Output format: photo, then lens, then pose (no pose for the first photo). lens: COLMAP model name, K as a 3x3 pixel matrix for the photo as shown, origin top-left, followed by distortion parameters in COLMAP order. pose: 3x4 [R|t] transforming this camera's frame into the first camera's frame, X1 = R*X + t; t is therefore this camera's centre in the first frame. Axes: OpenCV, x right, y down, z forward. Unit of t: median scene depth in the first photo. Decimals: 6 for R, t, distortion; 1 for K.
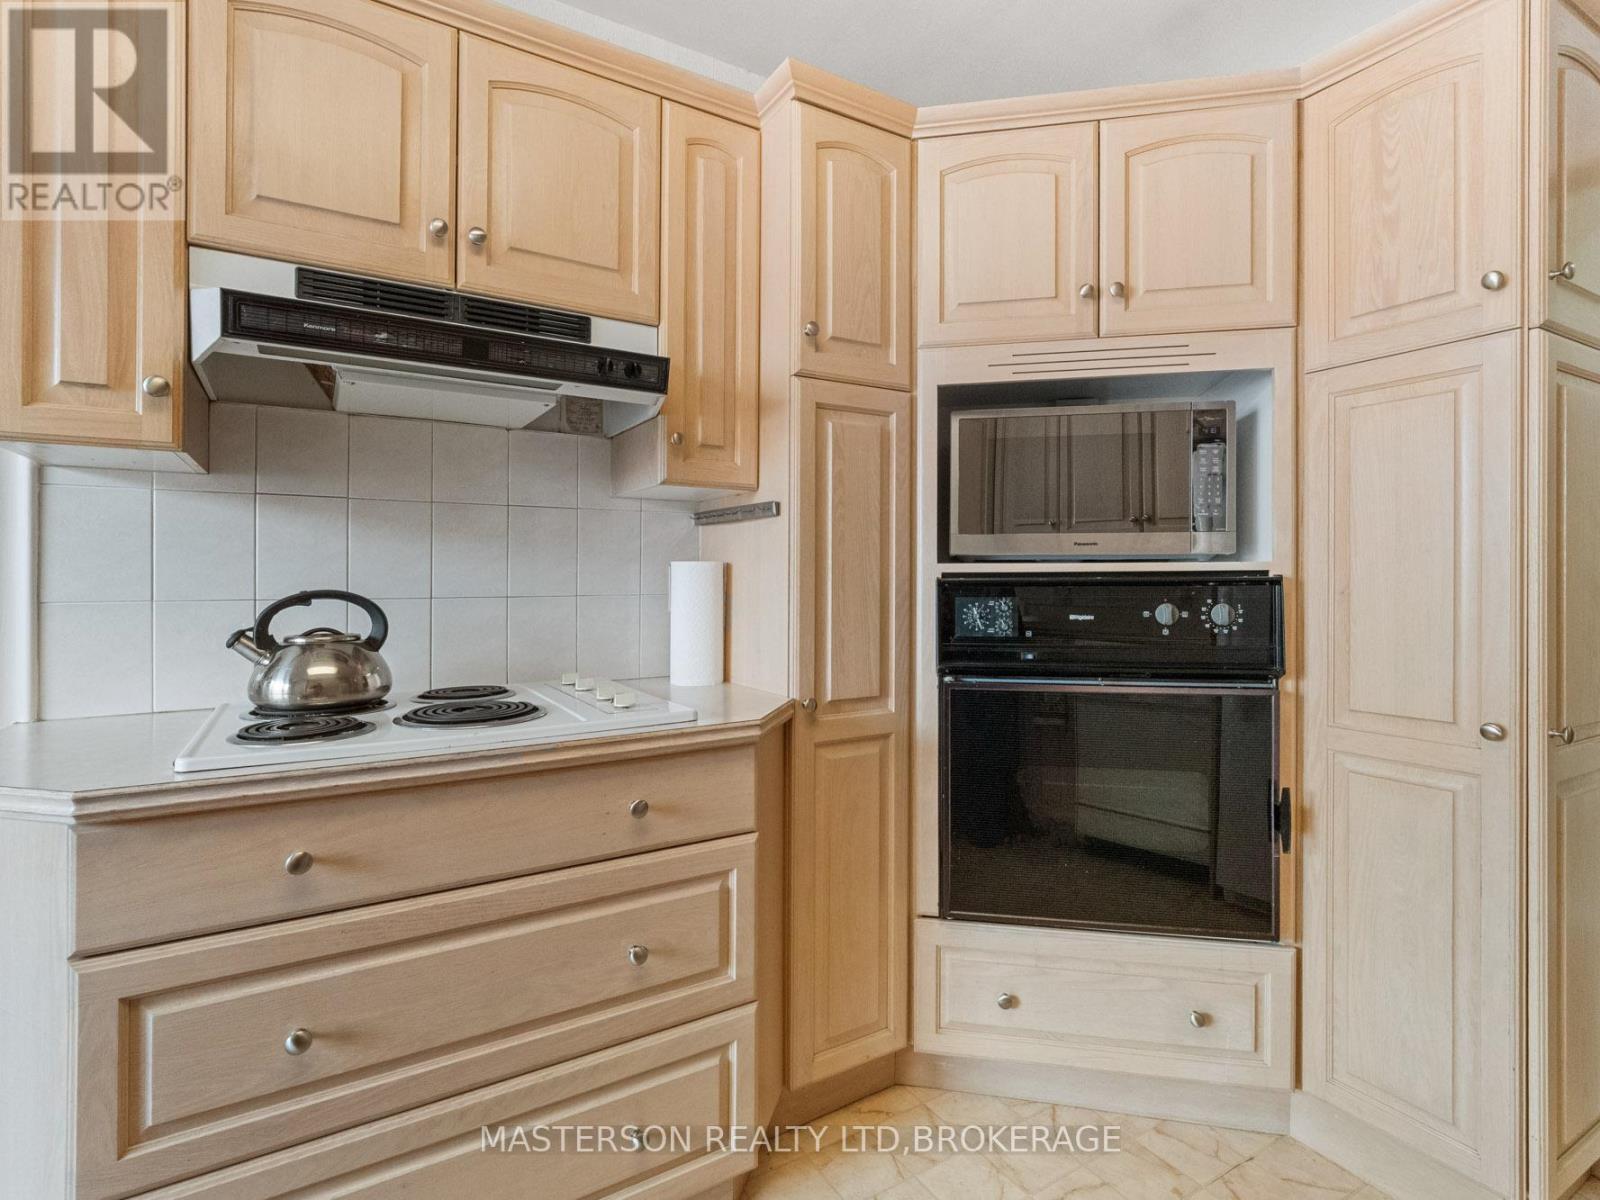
lens RADIAL K [[774.6, 0, 796.9], [0, 774.6, 584.7], [0, 0, 1]] dist [0.001146, 0.001774]
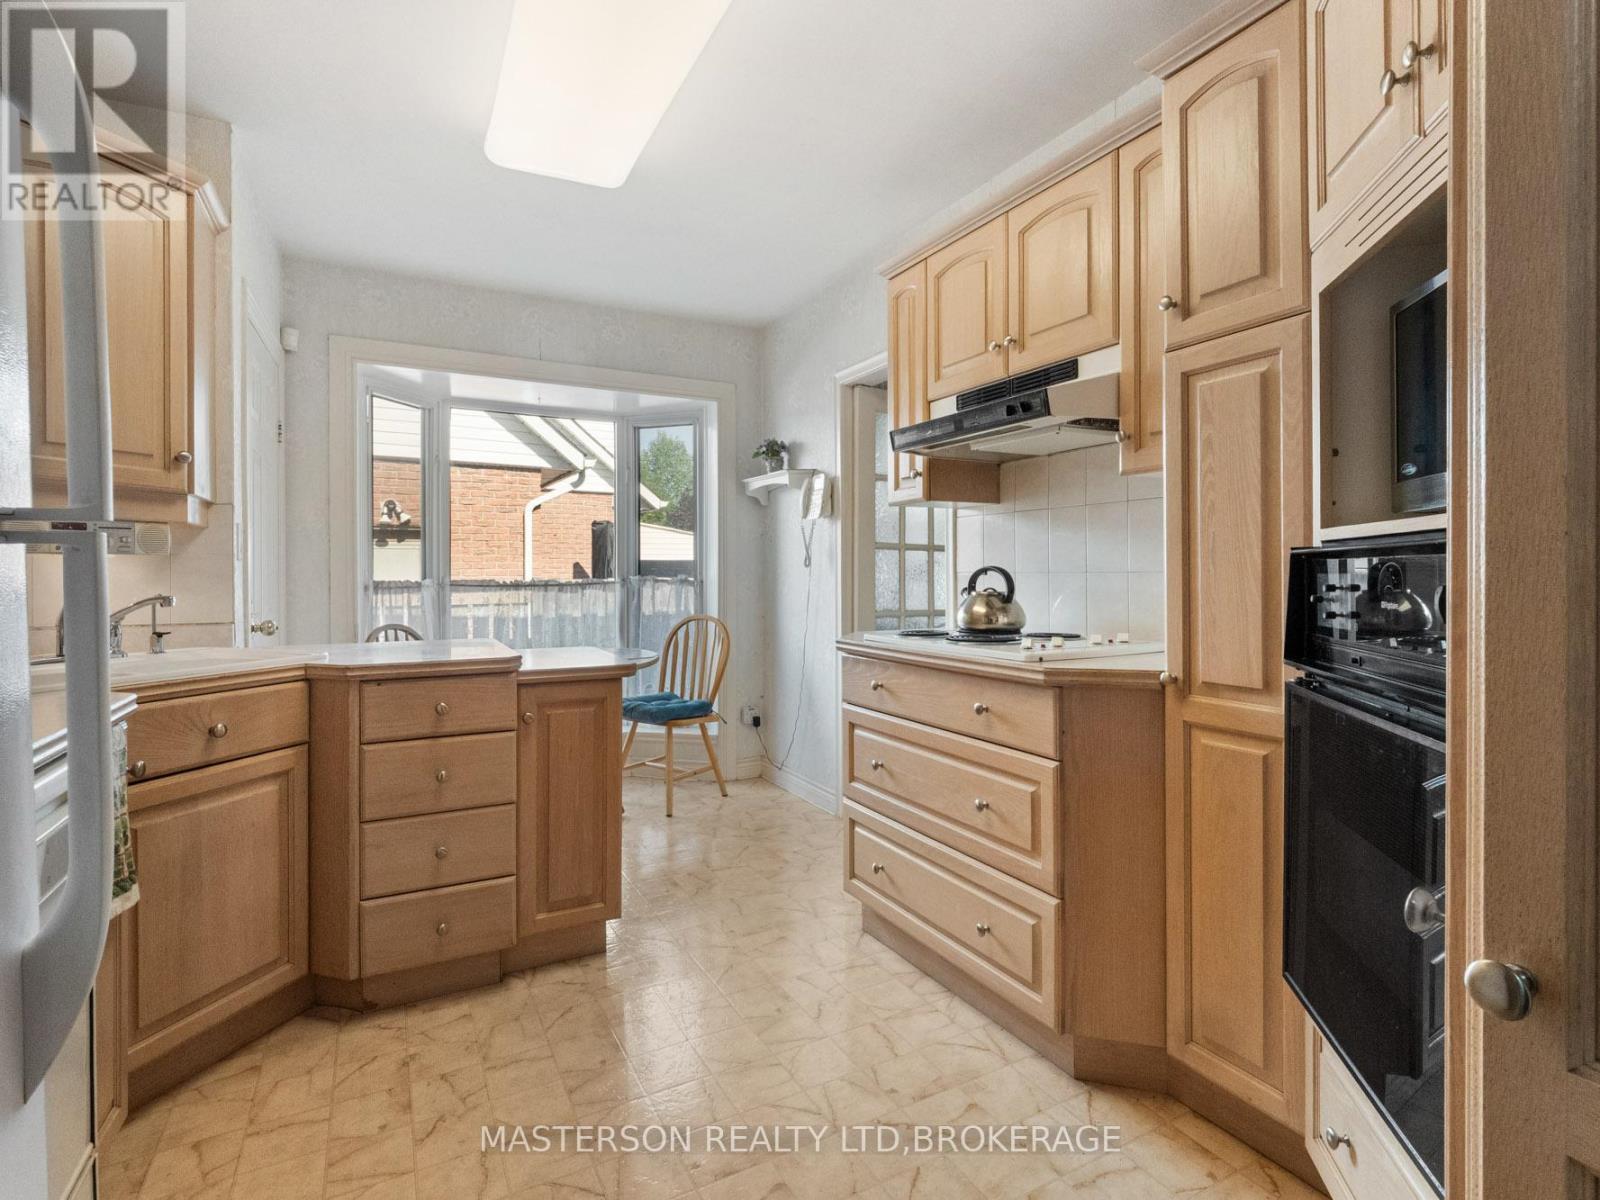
lens RADIAL K [[774.6, 0, 799.1], [0, 774.6, 584.2], [0, 0, 1]] dist [0.001146, 0.001774]
pose [[-0.043809, 0.019399, -0.998852, 1.190121], [0.000128, 0.999812, 0.019412, 0.014221], [0.999040, 0.000723, -0.043803, 0.645128]]
